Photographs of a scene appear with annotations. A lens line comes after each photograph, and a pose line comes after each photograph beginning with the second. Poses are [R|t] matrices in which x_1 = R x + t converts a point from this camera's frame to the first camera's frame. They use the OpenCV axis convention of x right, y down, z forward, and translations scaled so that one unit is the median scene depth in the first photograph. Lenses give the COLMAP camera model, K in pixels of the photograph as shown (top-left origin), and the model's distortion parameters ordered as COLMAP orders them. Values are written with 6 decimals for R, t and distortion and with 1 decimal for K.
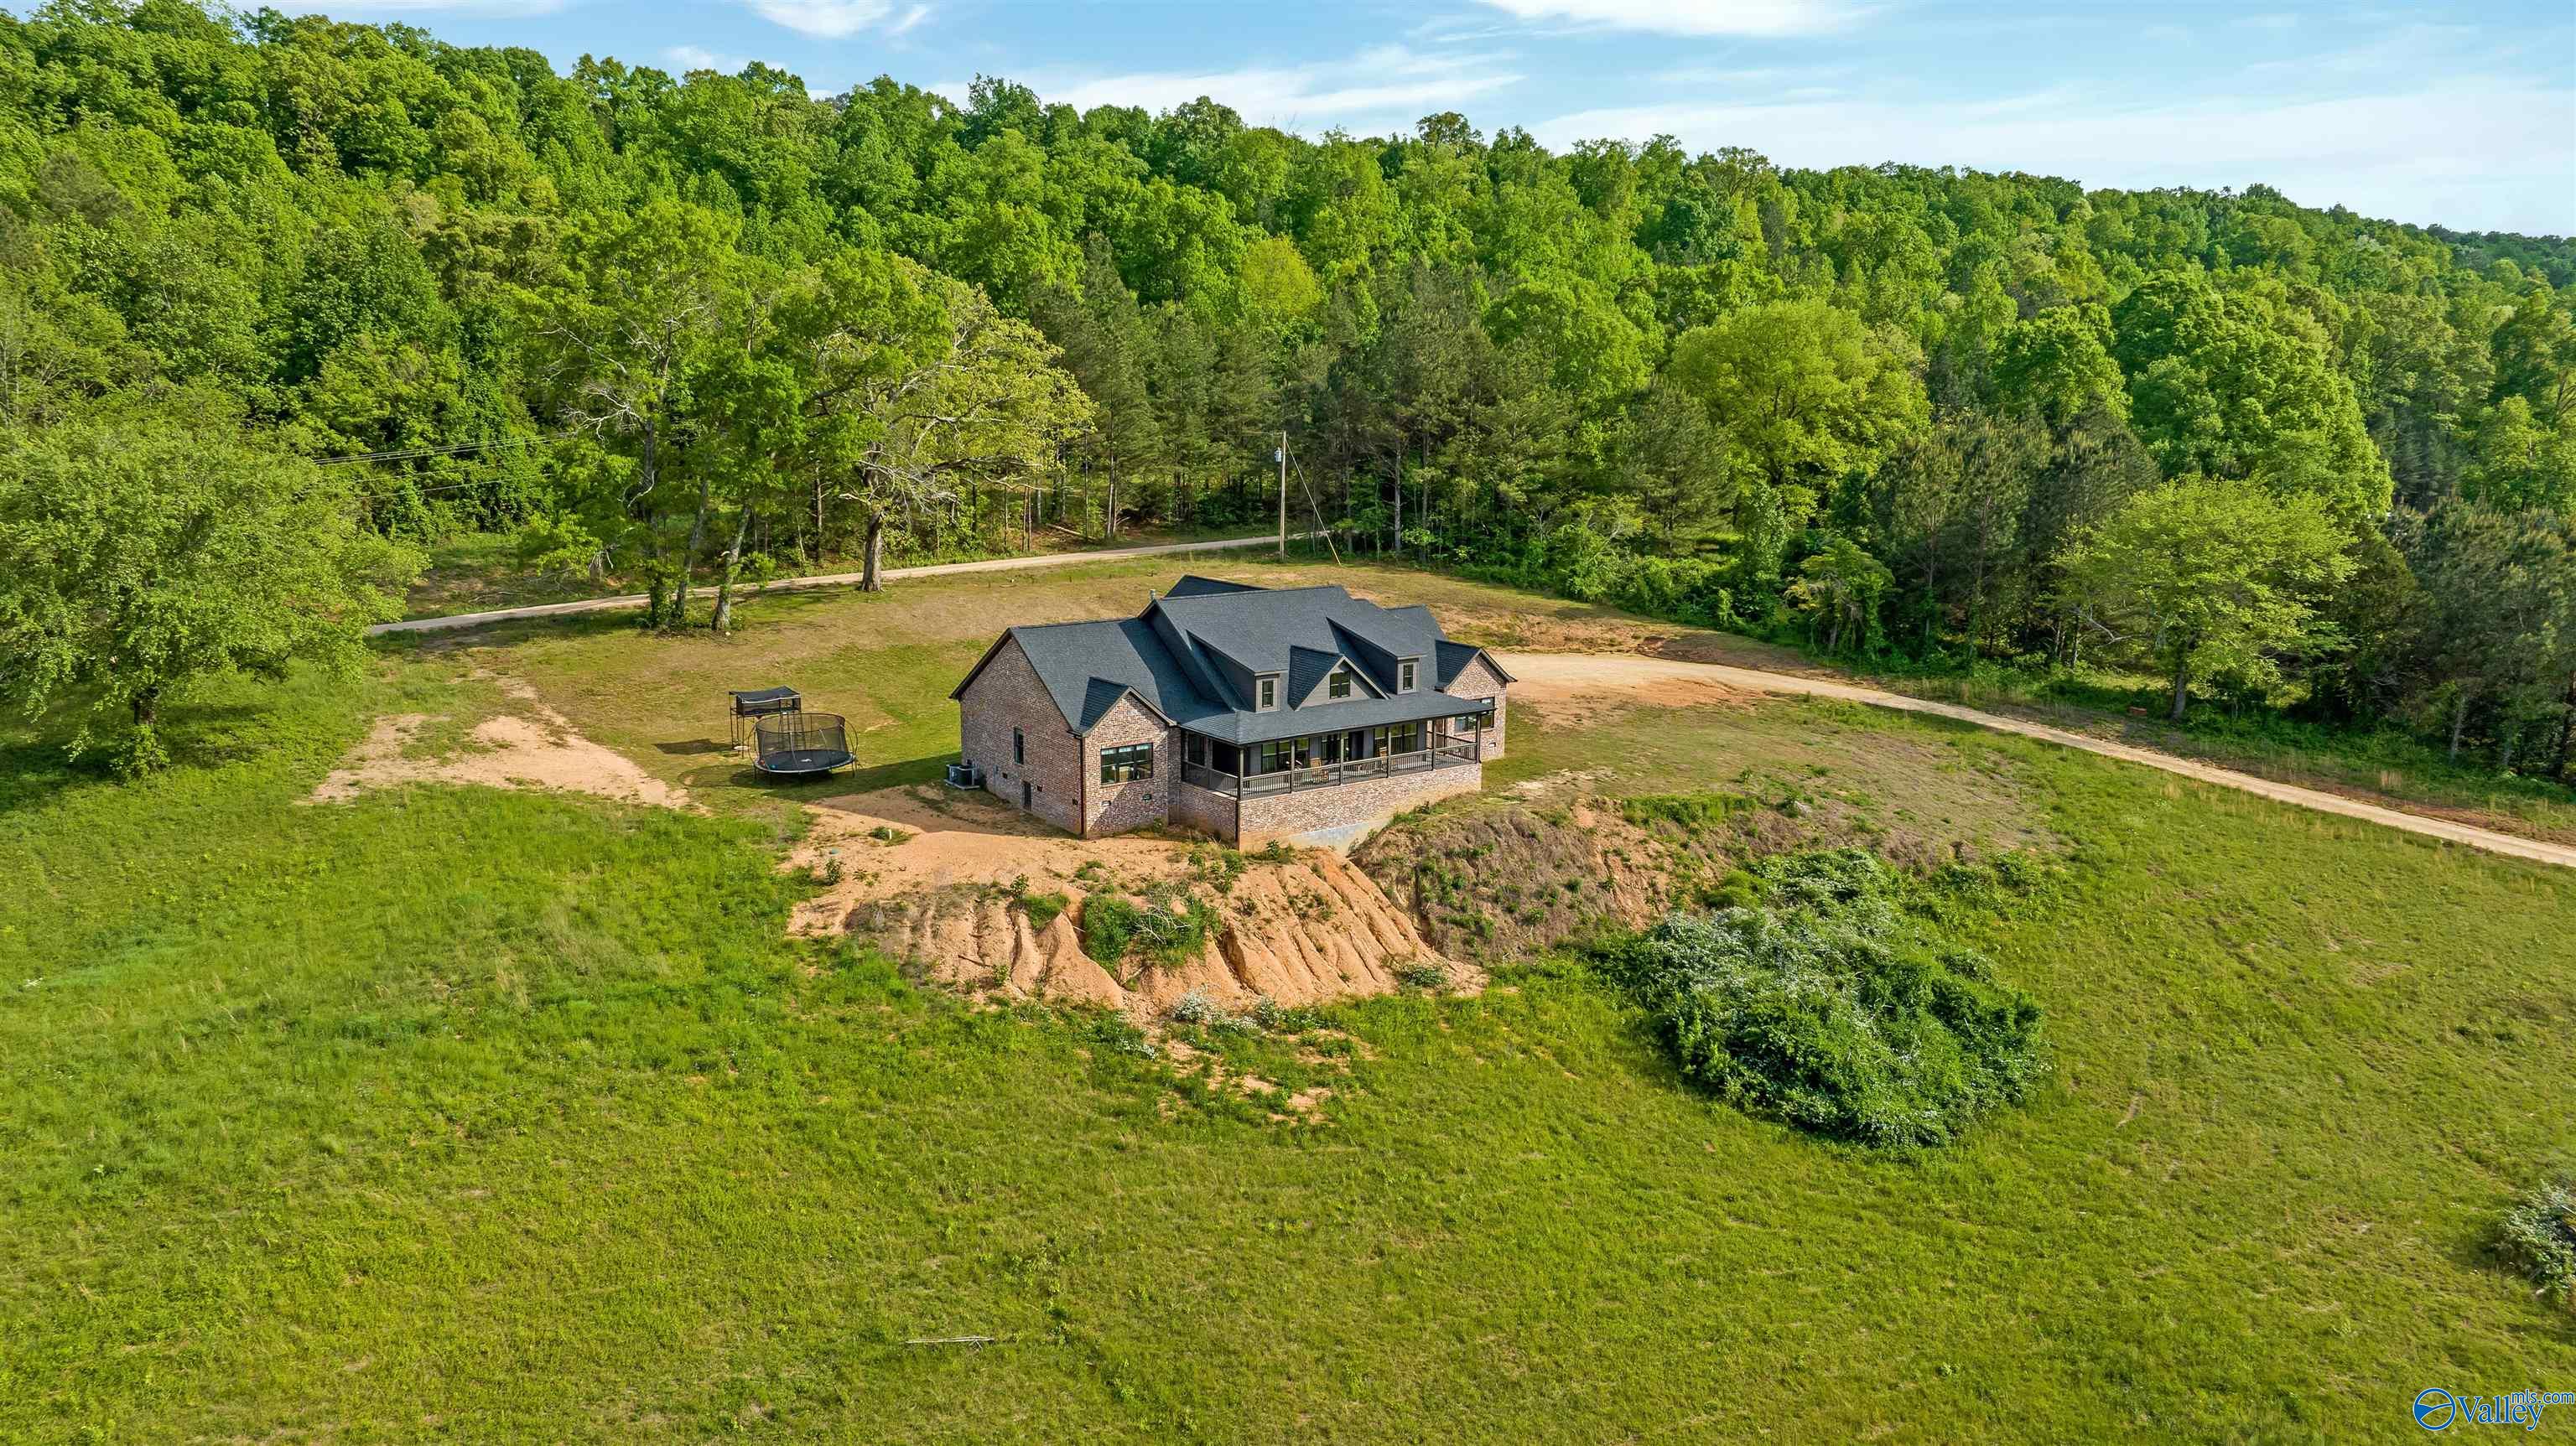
lens RADIAL K [[1817.1, 0, 1294.7], [0, 1817.1, 720.7], [0, 0, 1]] dist [-0.032594, 0.023584]
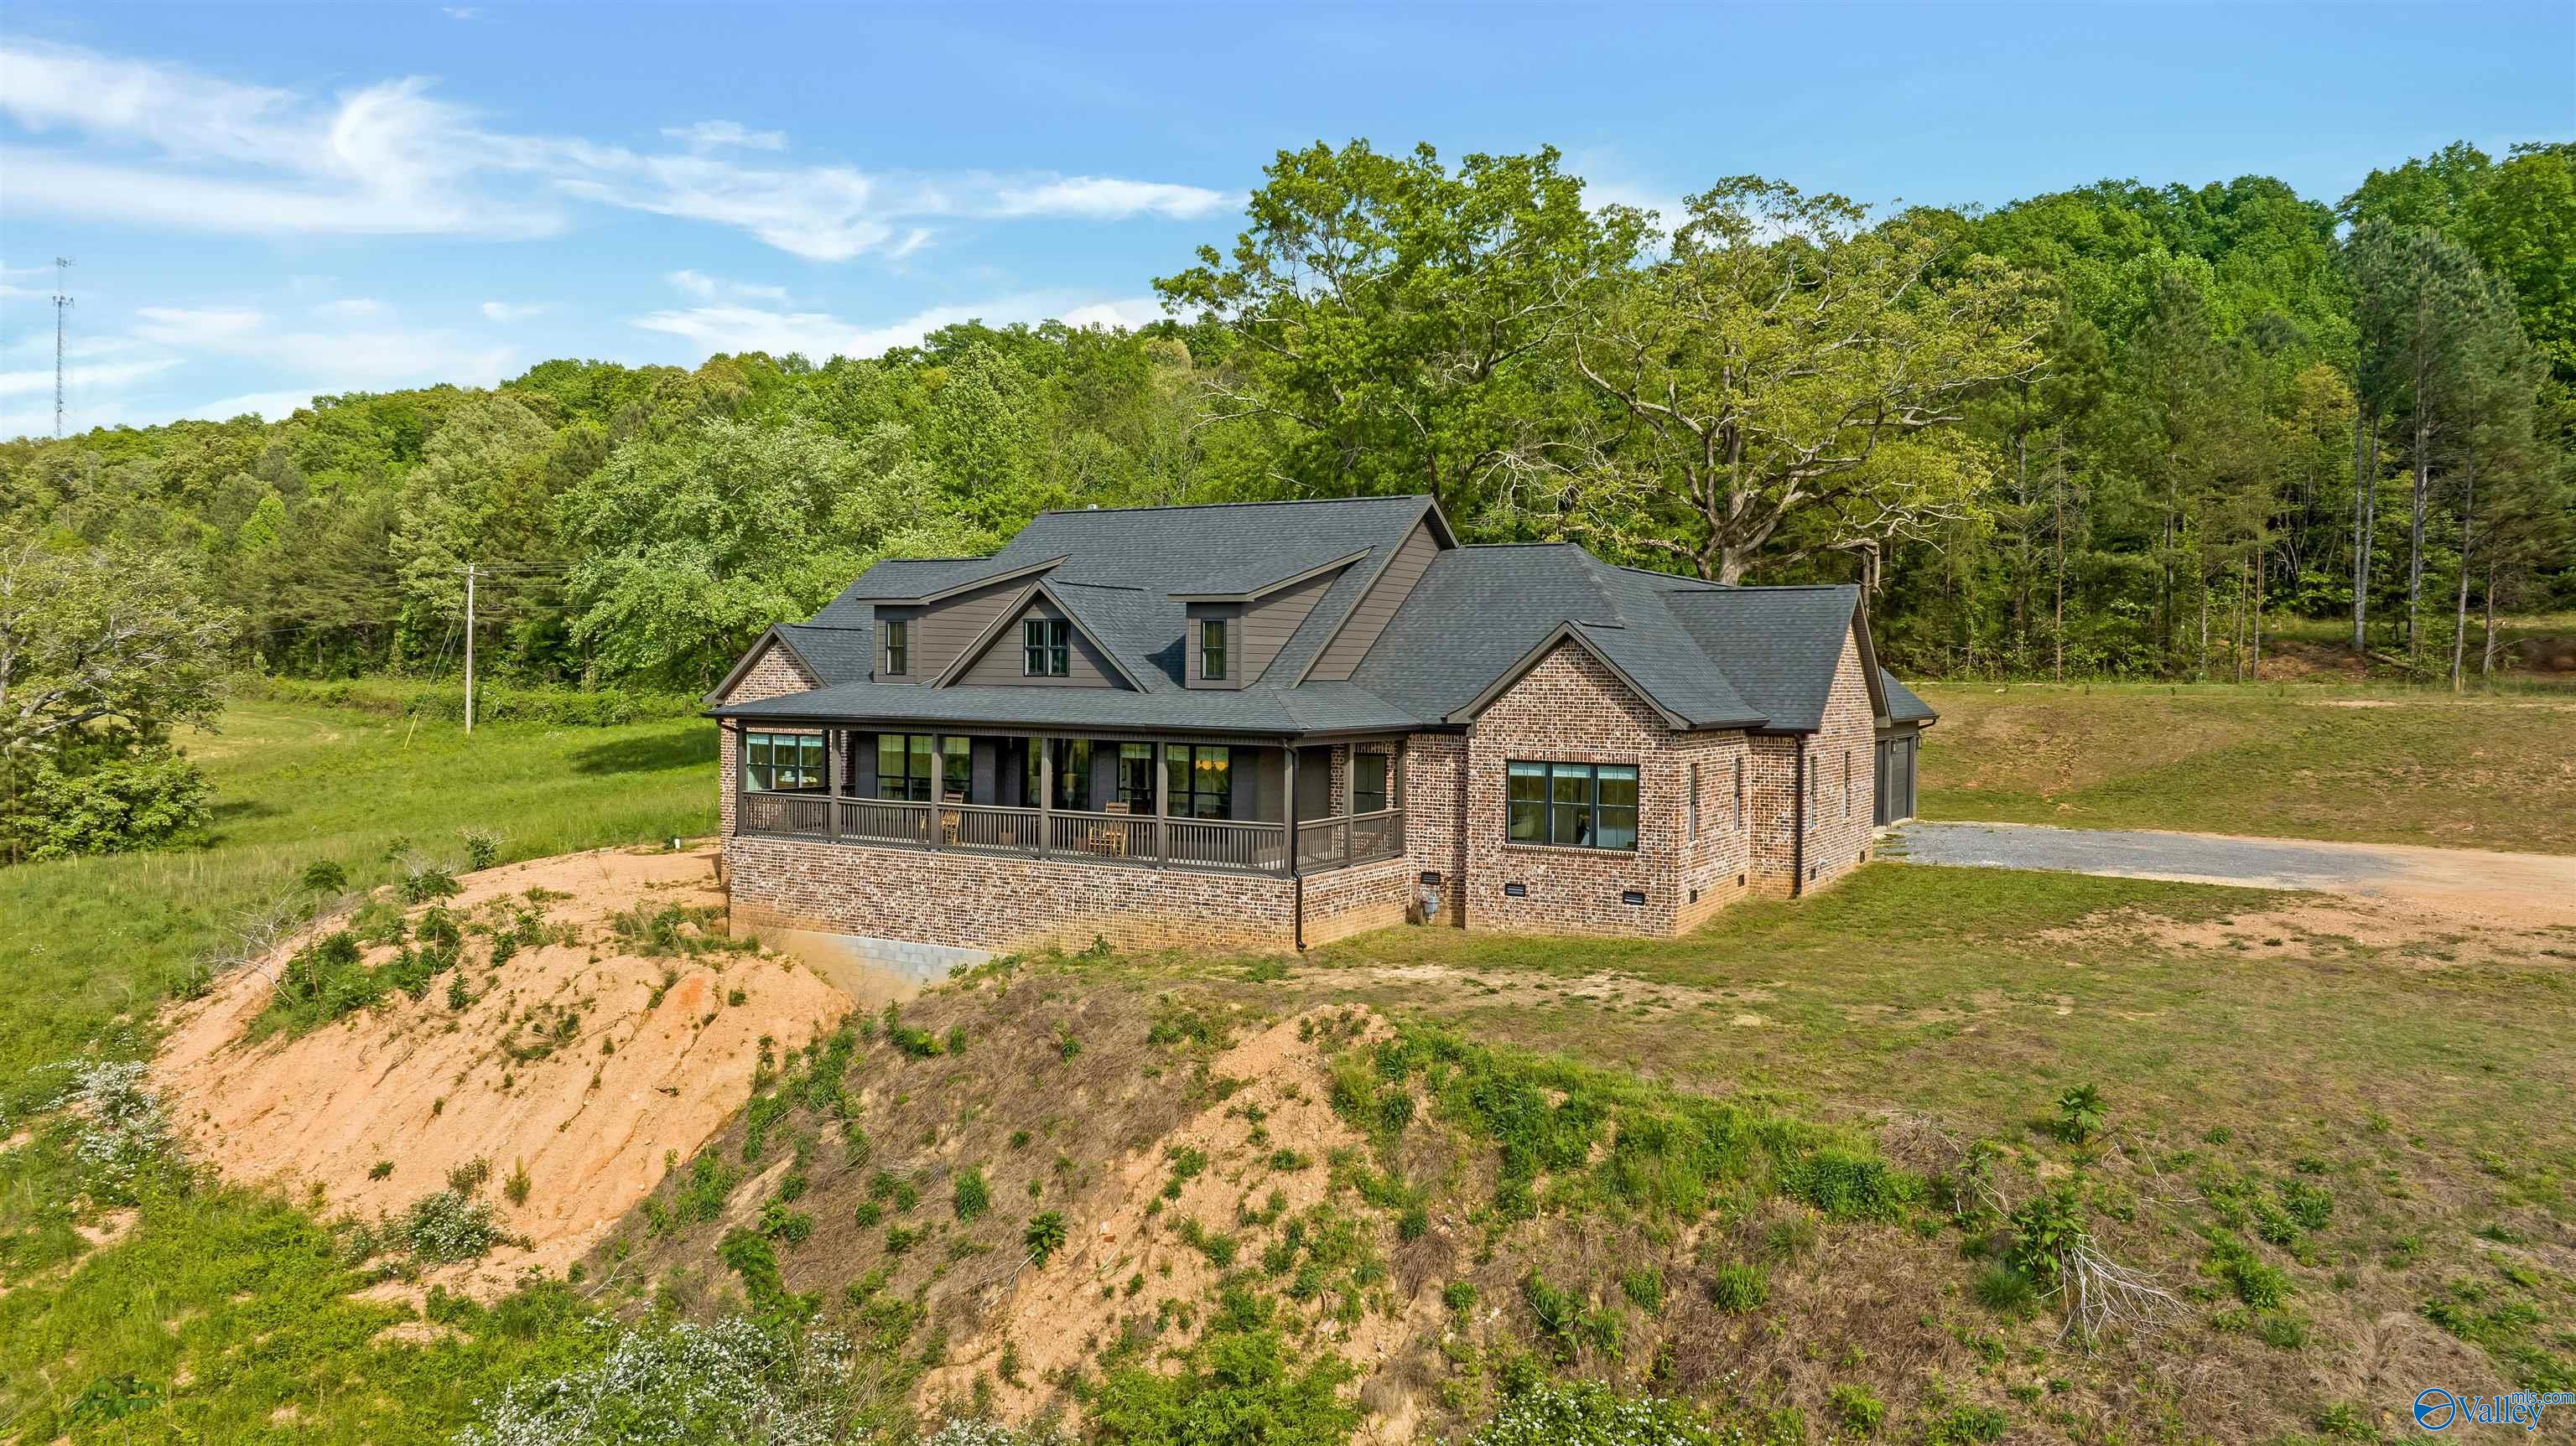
lens RADIAL K [[1817.1, 0, 1288.0], [0, 1817.1, 718.9], [0, 0, 1]] dist [-0.032594, 0.023584]
pose [[0.397232, 0.018003, -0.917542, 0.467911], [-0.180418, 0.981828, -0.058844, 0.013406], [0.899809, 0.188916, 0.393262, 0.883089]]
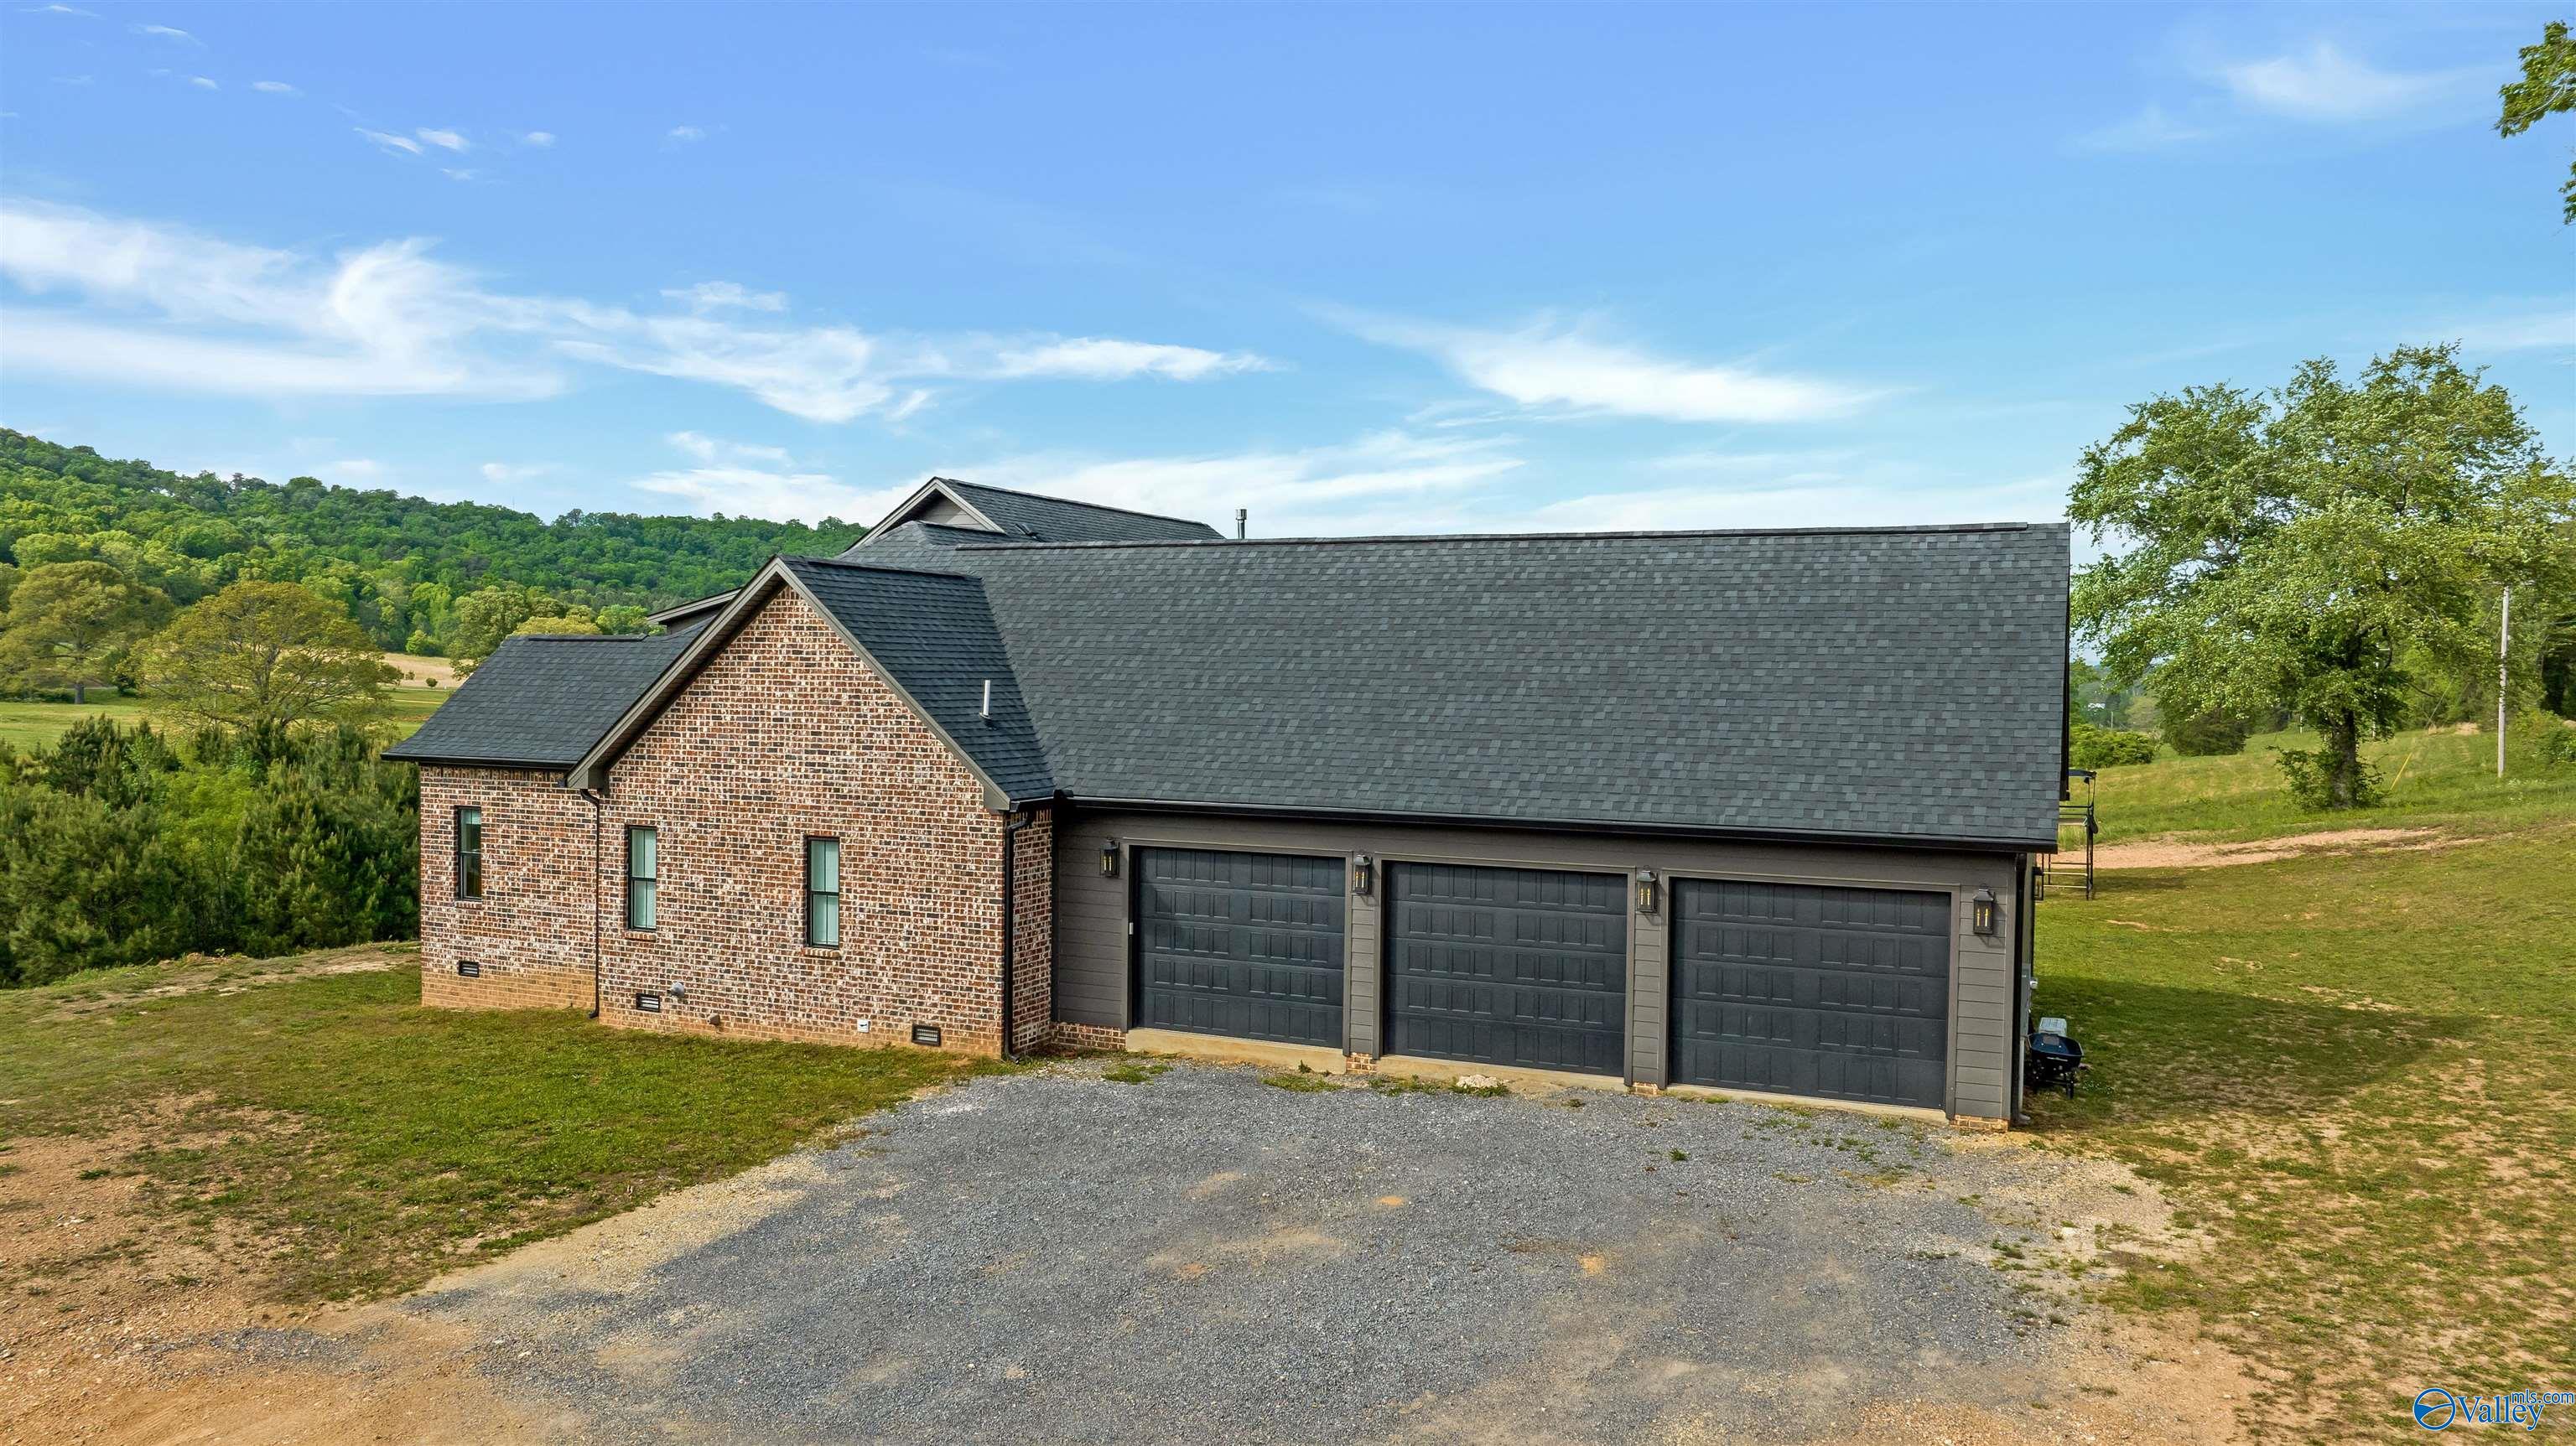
lens RADIAL K [[1817.1, 0, 1286.7], [0, 1817.1, 729.4], [0, 0, 1]] dist [-0.032594, 0.023584]
pose [[-0.871626, -0.003512, -0.490158, 0.155591], [-0.112336, 0.974791, 0.192777, -0.114640], [0.477125, 0.223092, -0.850048, 1.491144]]
